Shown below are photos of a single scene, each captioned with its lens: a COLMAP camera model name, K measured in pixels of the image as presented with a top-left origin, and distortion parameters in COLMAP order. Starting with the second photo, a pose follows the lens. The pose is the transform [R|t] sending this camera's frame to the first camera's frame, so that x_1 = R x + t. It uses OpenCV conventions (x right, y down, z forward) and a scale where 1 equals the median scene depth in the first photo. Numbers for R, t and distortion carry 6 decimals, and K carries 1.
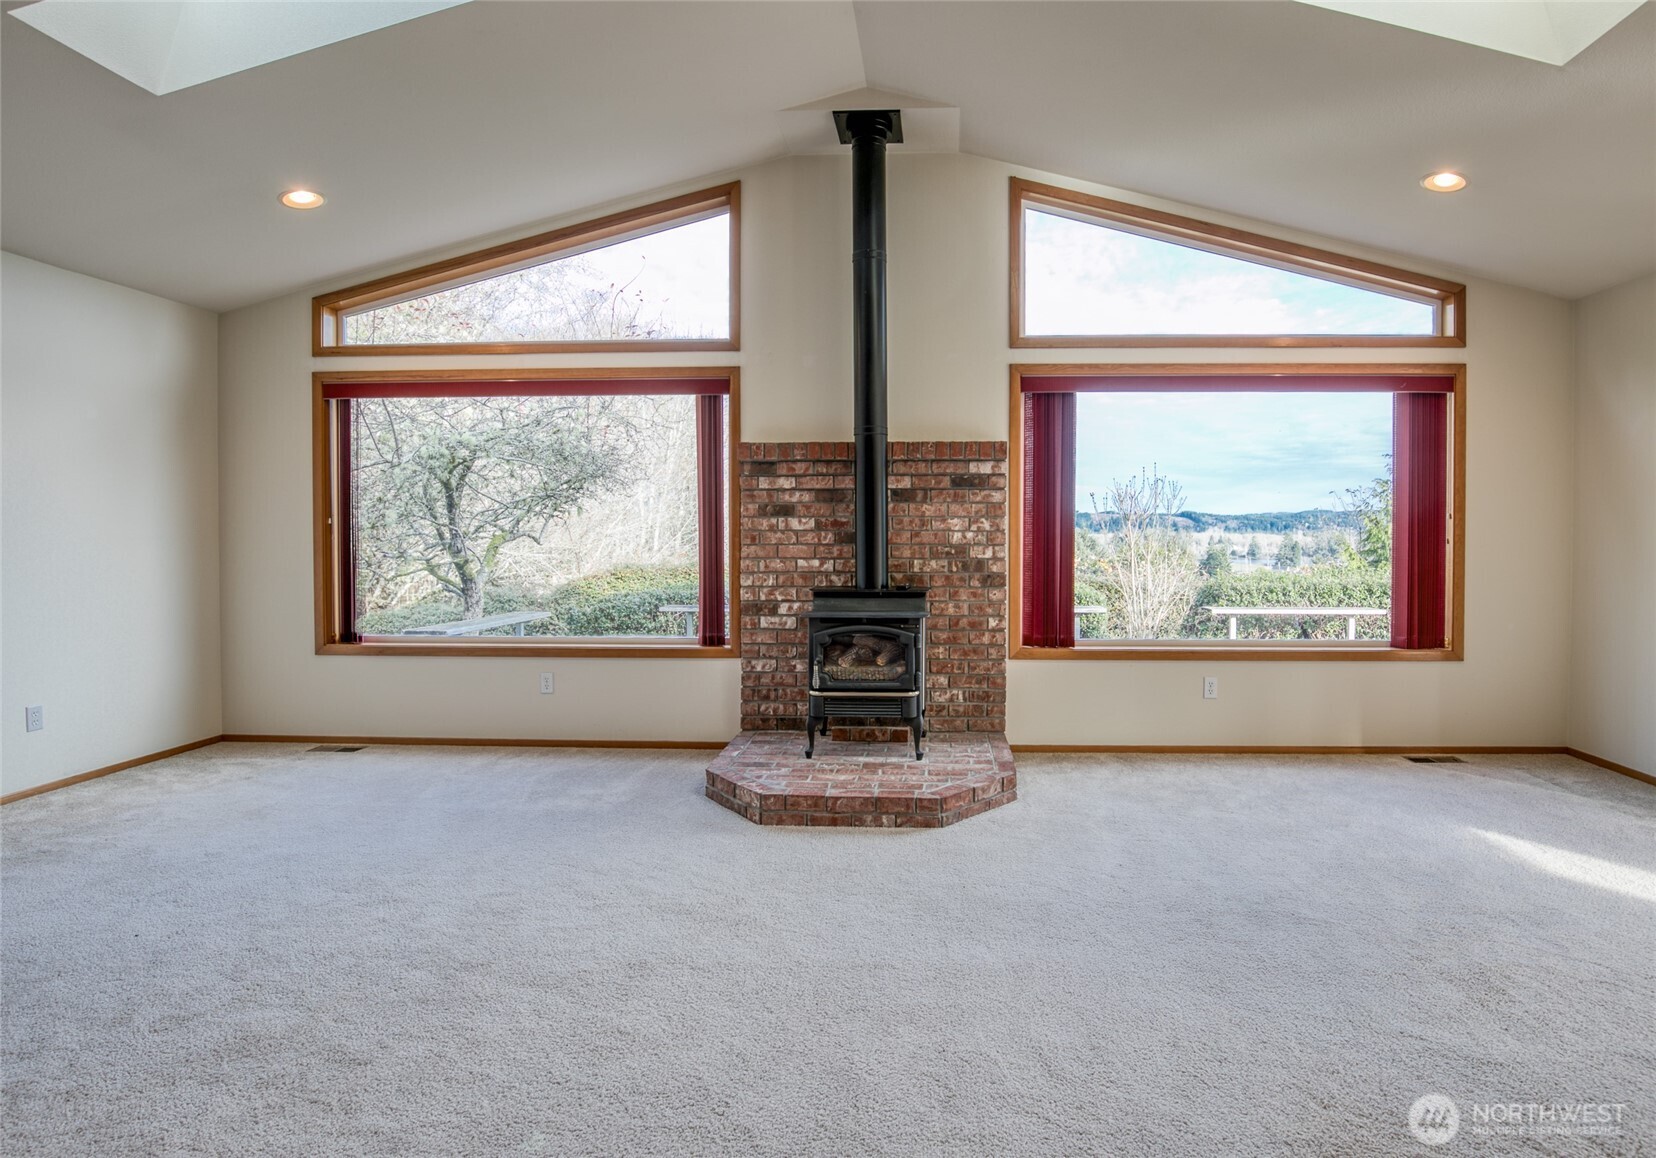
lens RADIAL K [[847.3, 0, 931.6], [0, 847.3, 558.5], [0, 0, 1]] dist [-0.024819, 0.001544]
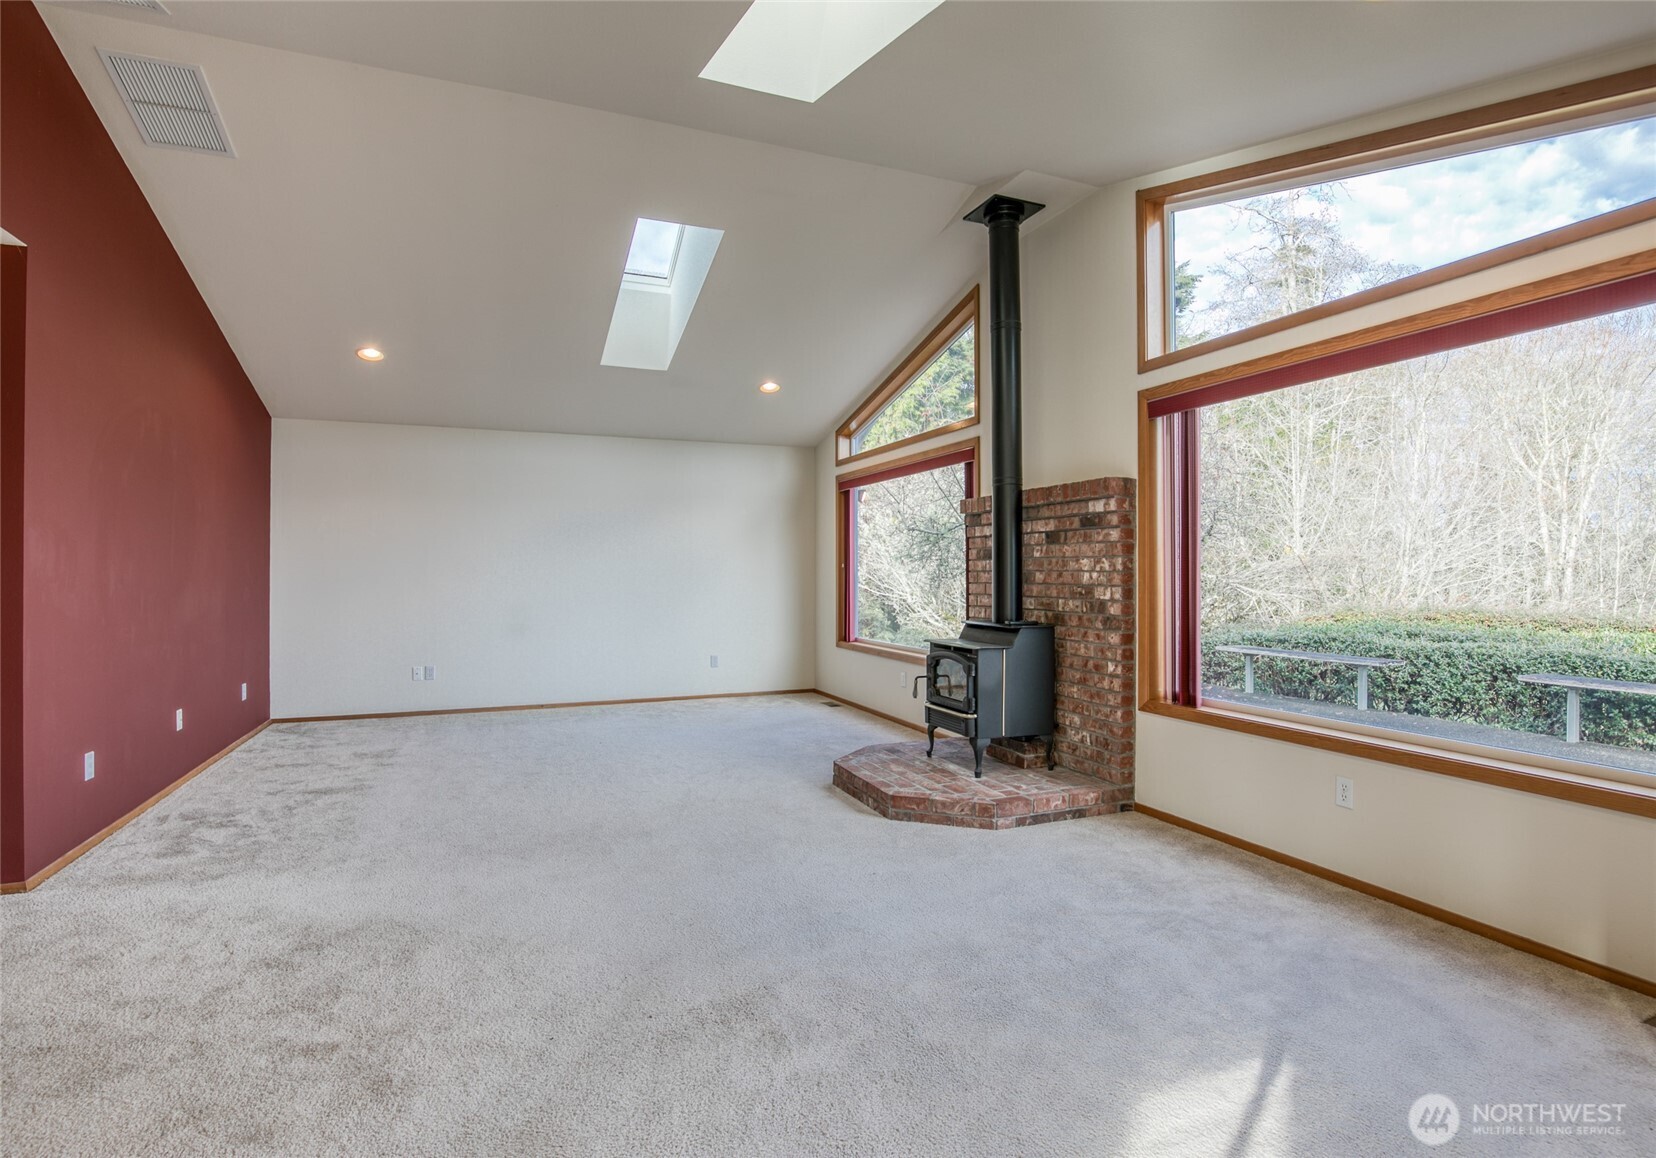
lens RADIAL K [[847.3, 0, 870.8], [0, 847.3, 588.2], [0, 0, 1]] dist [-0.024819, 0.001544]
pose [[0.426522, 0.016003, -0.904336, 0.818344], [-0.030403, 0.999532, 0.003349, -0.008295], [0.903966, 0.026066, 0.426809, 0.349872]]
